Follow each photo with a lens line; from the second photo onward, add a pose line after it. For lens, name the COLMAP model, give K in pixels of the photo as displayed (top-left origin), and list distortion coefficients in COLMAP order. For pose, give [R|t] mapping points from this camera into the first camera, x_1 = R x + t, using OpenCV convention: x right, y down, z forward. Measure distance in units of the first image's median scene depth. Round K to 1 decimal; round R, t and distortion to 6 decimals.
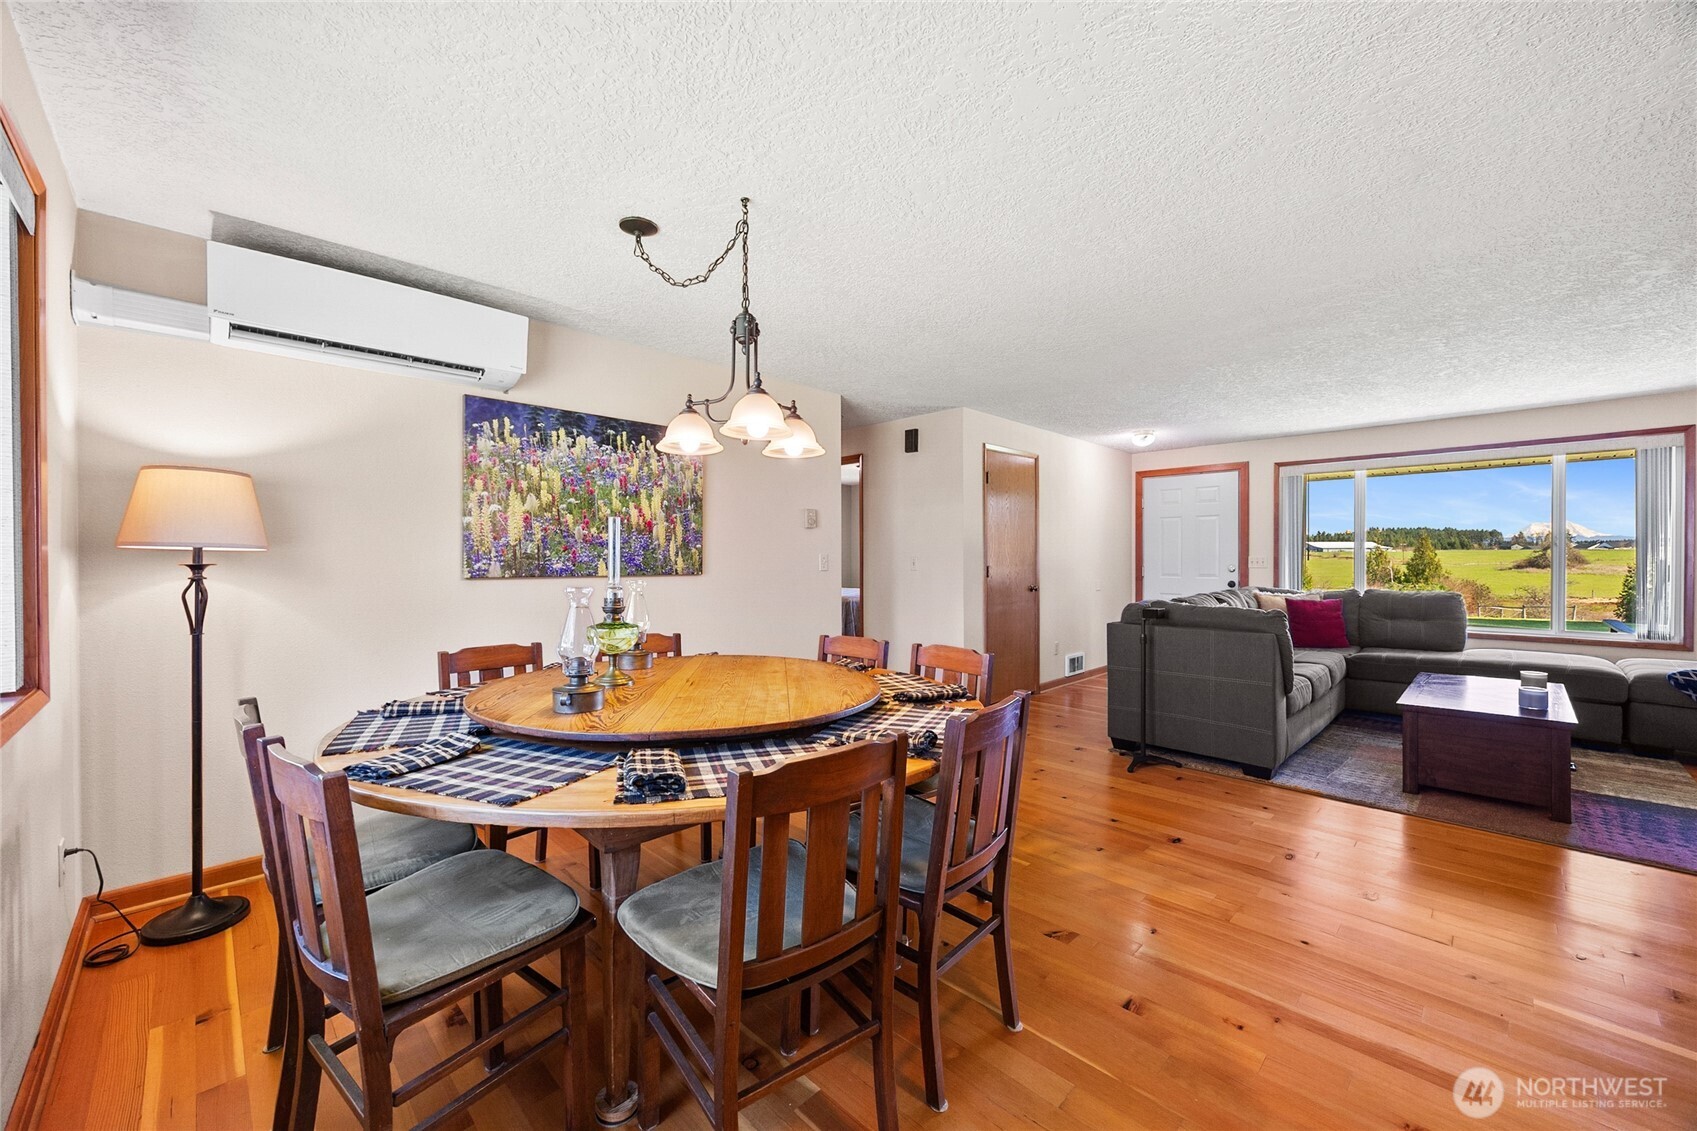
lens RADIAL K [[652.4, 0, 852.1], [0, 652.4, 560.4], [0, 0, 1]] dist [0.000544, 0.000453]
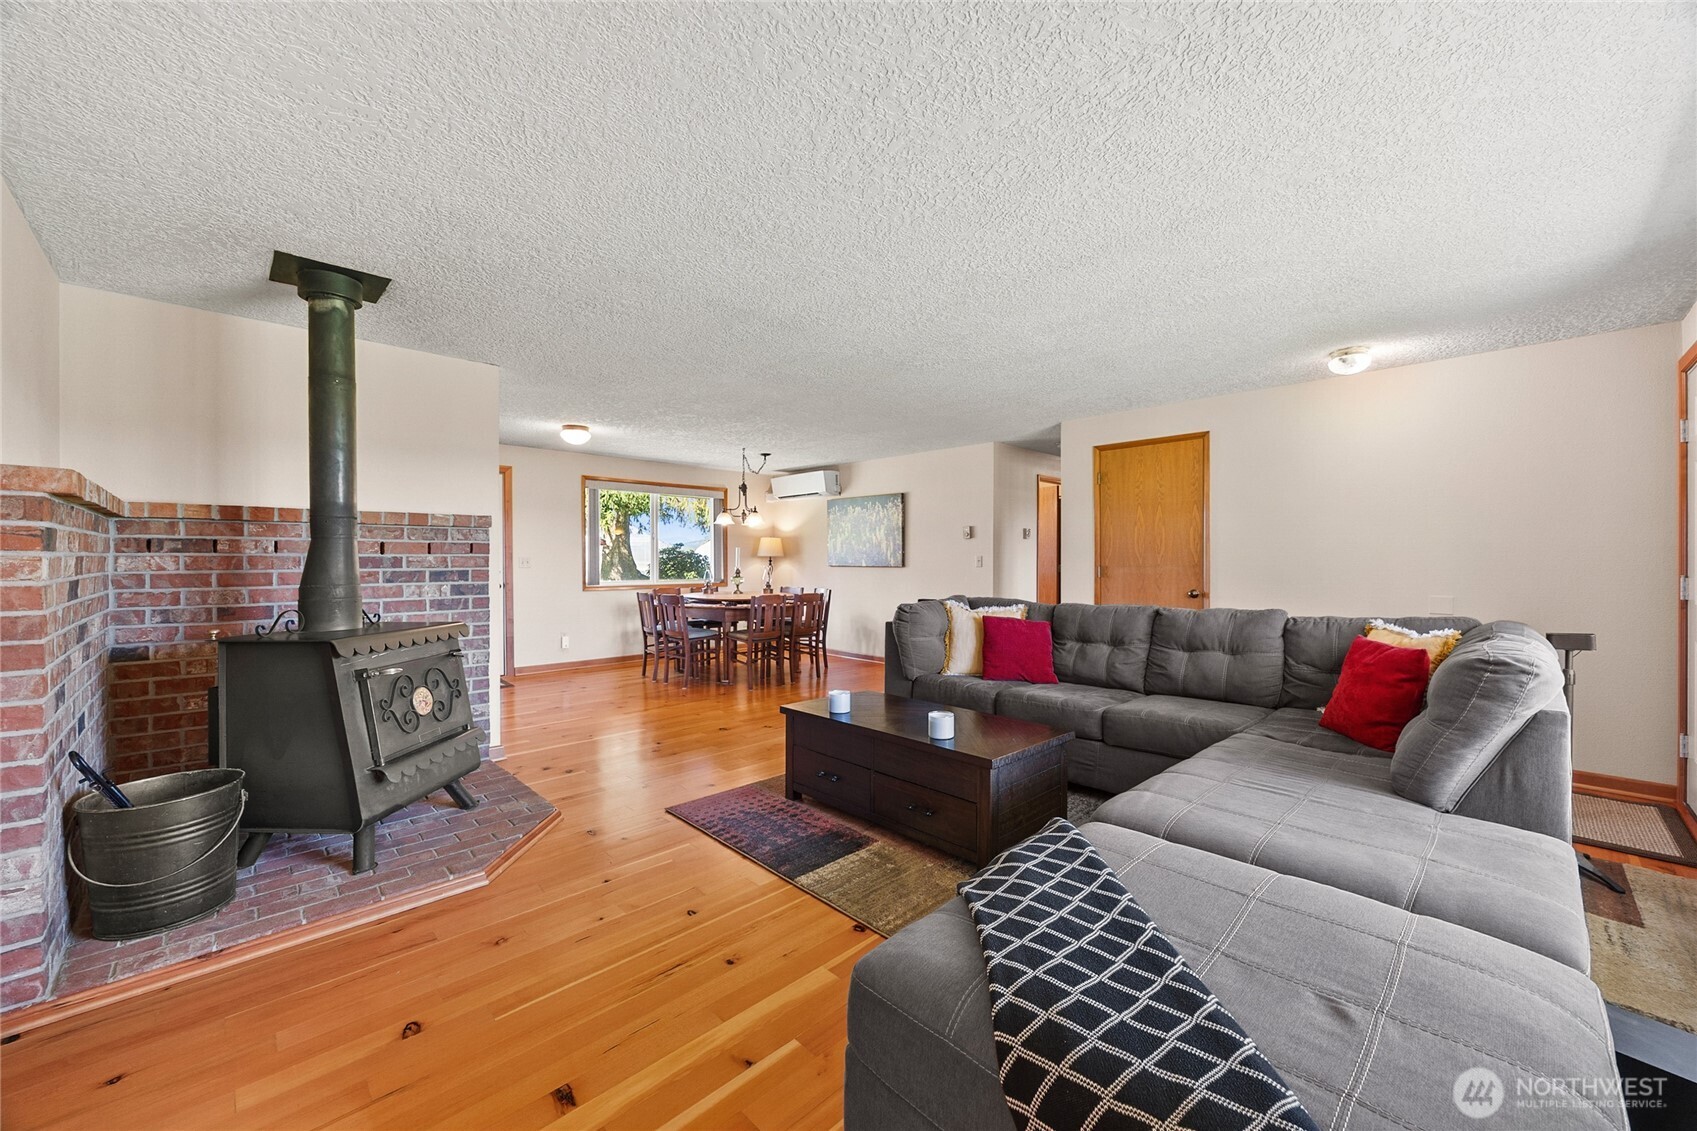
lens RADIAL K [[652.4, 0, 844.8], [0, 652.4, 566.6], [0, 0, 1]] dist [0.000544, 0.000453]
pose [[-0.019483, 0.010746, -0.999752, 1.219219], [-0.002992, 0.999937, 0.010806, -0.000257], [0.999806, 0.003202, -0.019449, 0.623232]]
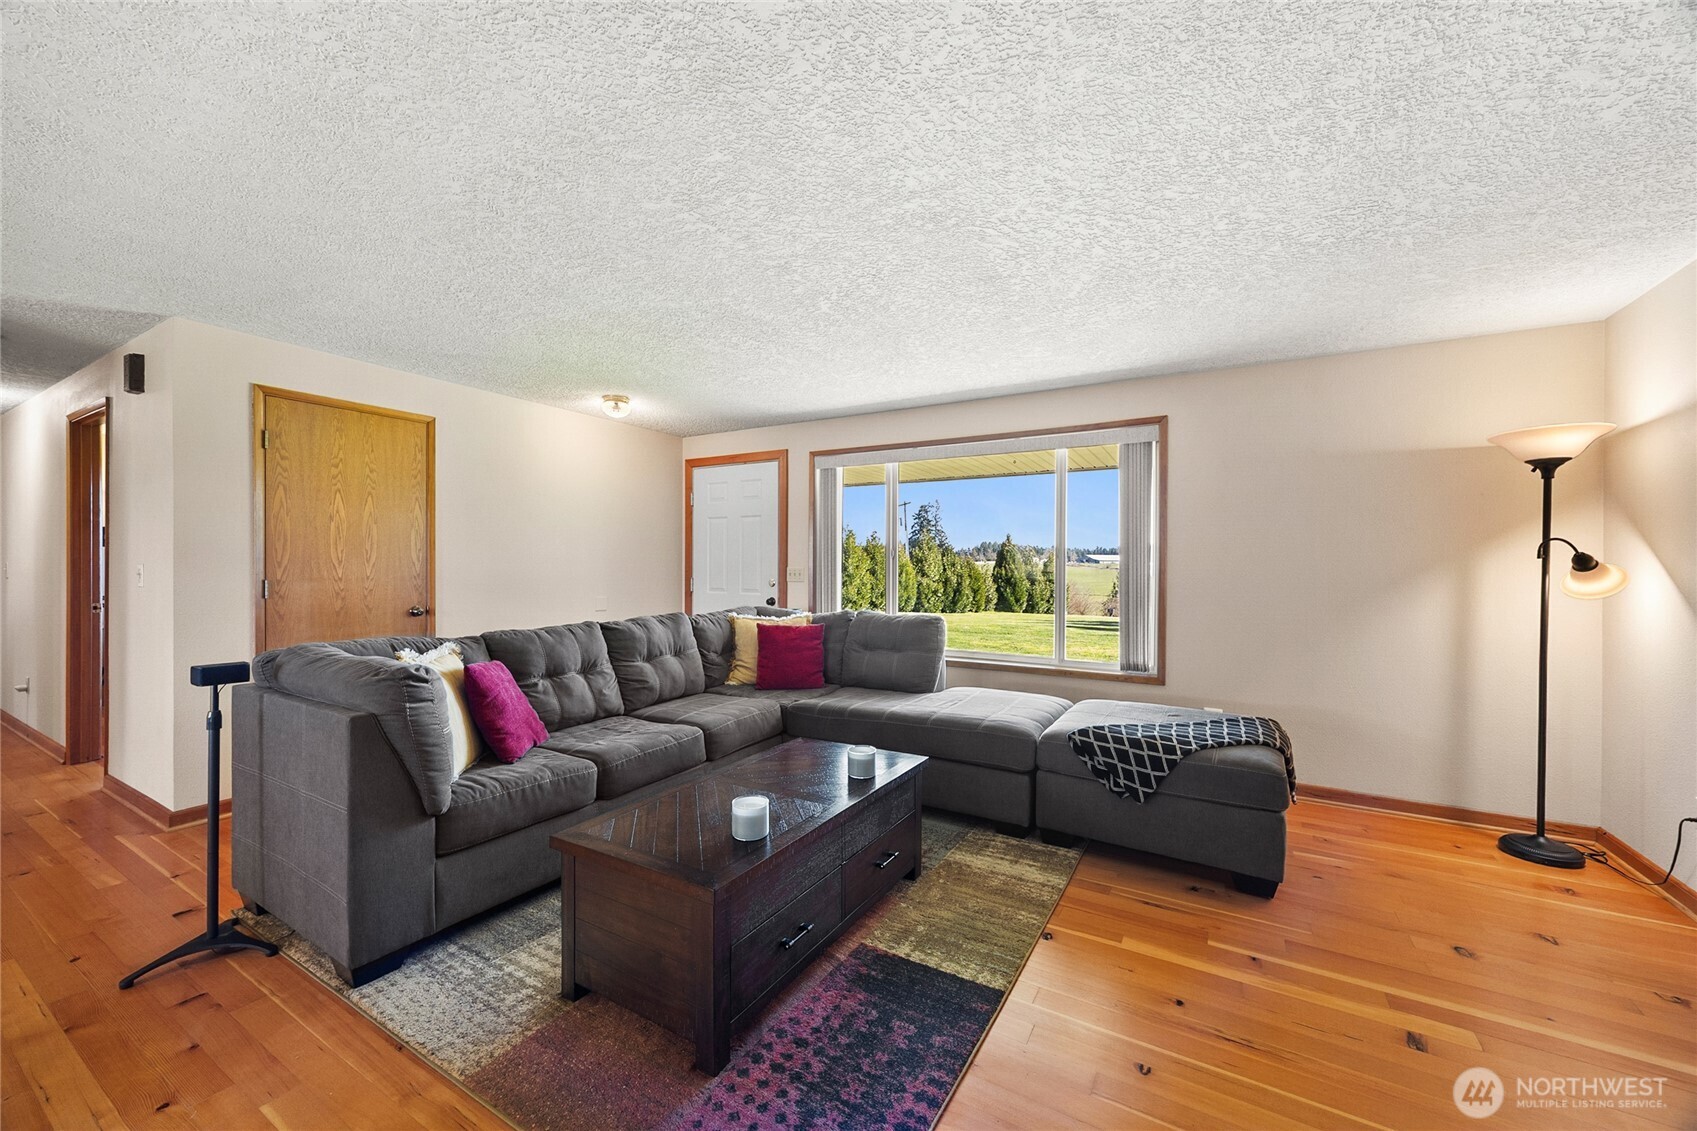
lens RADIAL K [[652.4, 0, 837.0], [0, 652.4, 564.8], [0, 0, 1]] dist [0.000544, 0.000453]
pose [[0.969234, 0.009577, 0.245953, 0.578638], [-0.008414, 0.999948, -0.005780, -0.006187], [-0.245996, 0.003533, 0.969264, 0.250348]]
